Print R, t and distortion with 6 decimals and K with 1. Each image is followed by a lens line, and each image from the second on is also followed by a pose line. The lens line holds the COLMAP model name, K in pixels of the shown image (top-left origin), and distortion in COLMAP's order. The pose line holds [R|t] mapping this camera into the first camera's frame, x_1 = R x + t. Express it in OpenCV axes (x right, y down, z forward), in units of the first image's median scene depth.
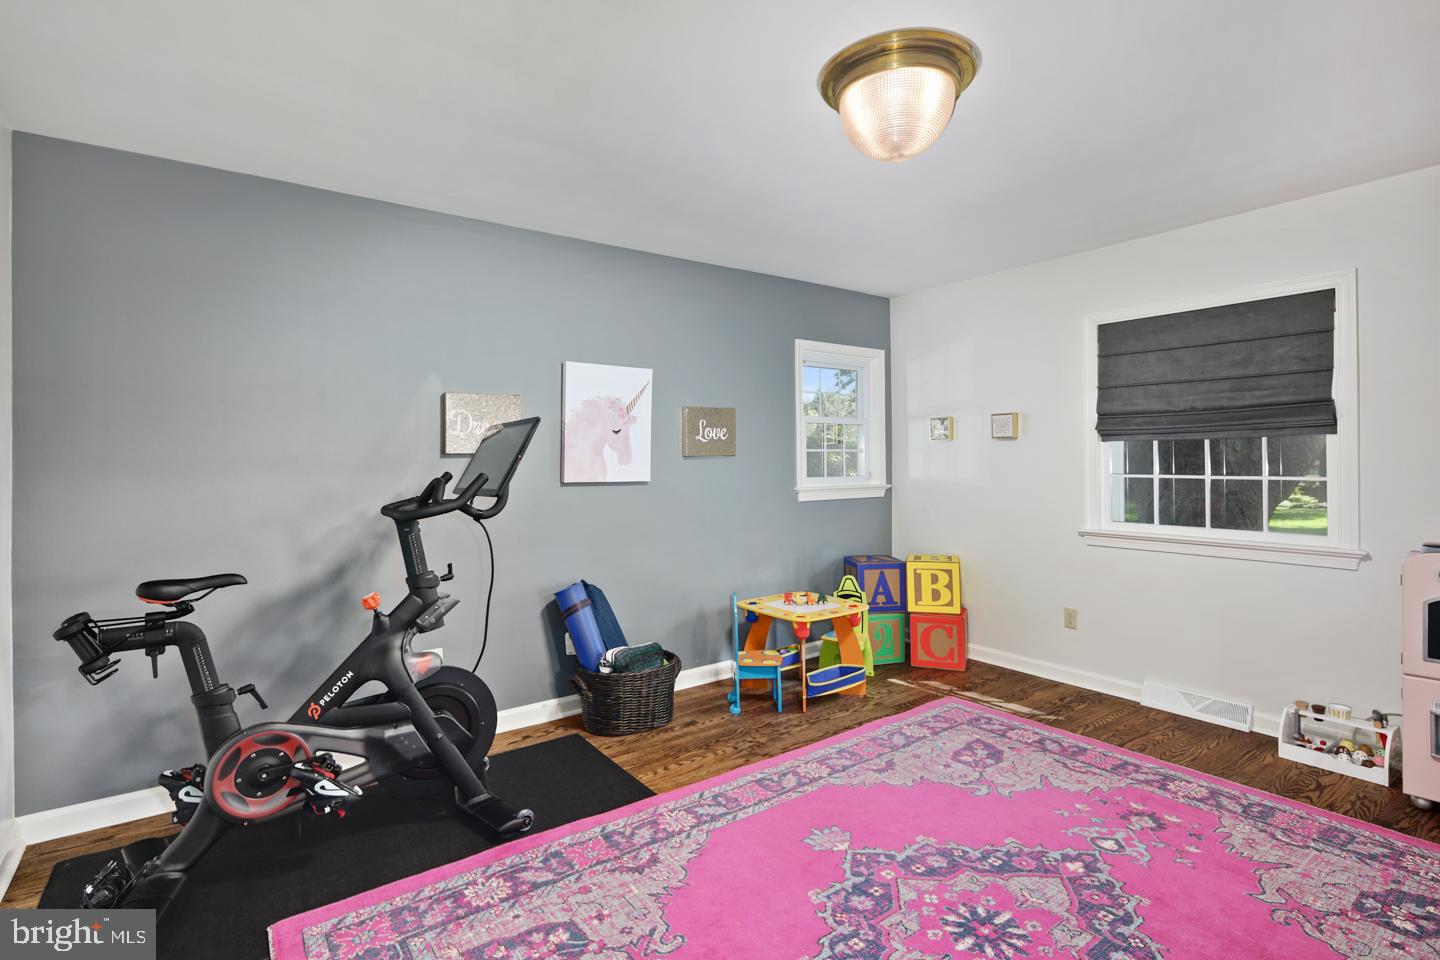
lens RADIAL K [[698.2, 0, 684.3], [0, 698.2, 465.1], [0, 0, 1]] dist [0.019277, -0.006377]
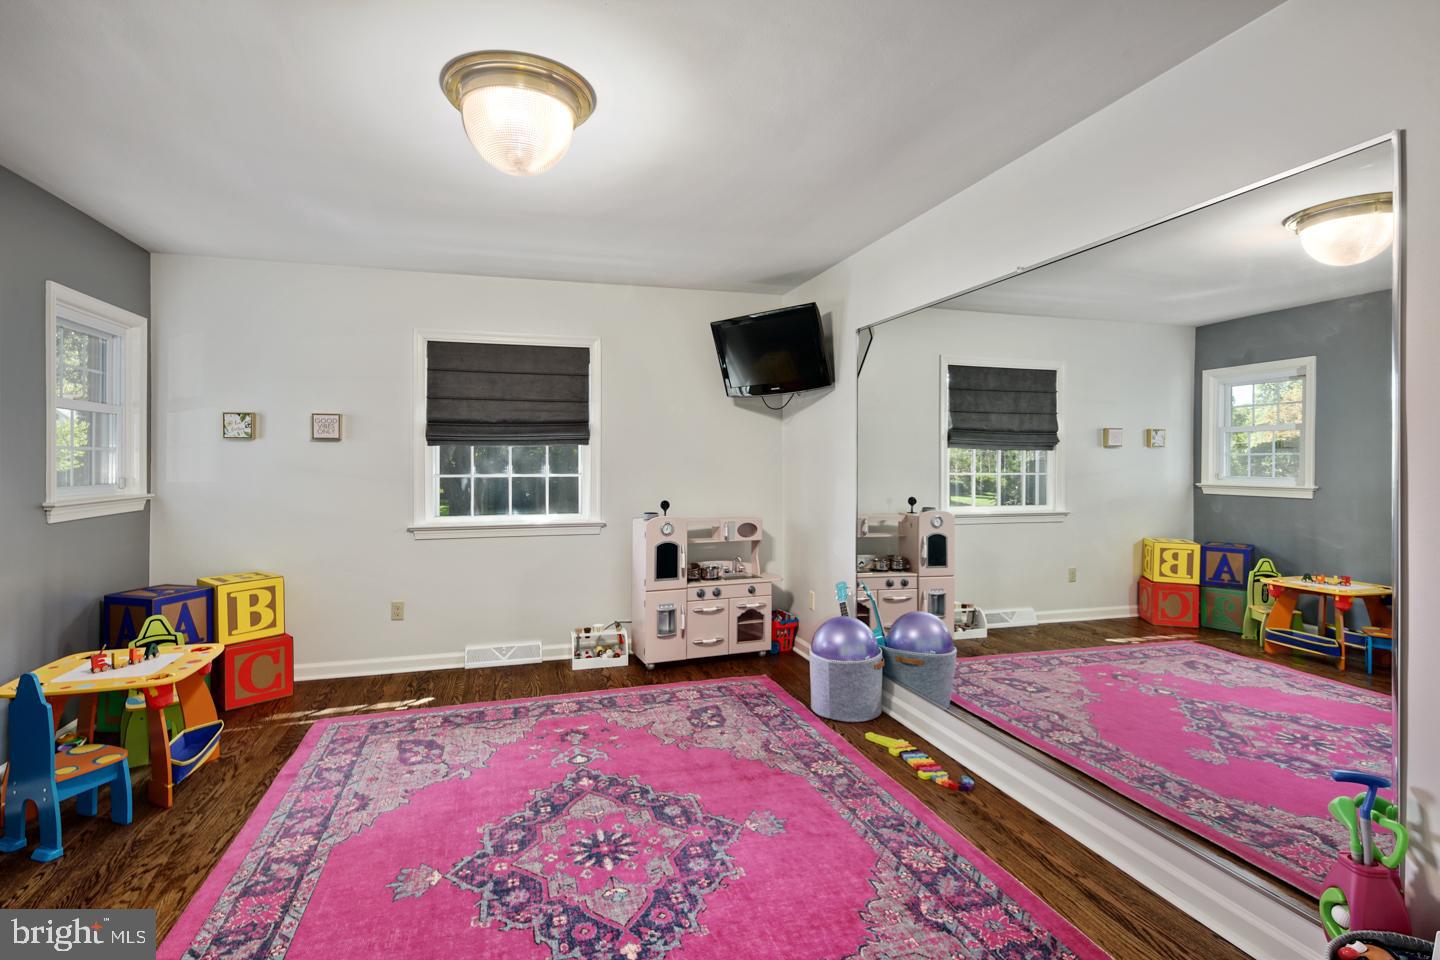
lens RADIAL K [[698.2, 0, 722.0], [0, 698.2, 467.6], [0, 0, 1]] dist [0.019277, -0.006377]
pose [[0.322864, -0.004908, 0.946433, -0.393933], [0.006588, 0.999974, 0.002938, 0.001510], [-0.946422, 0.005287, 0.322888, 0.252634]]
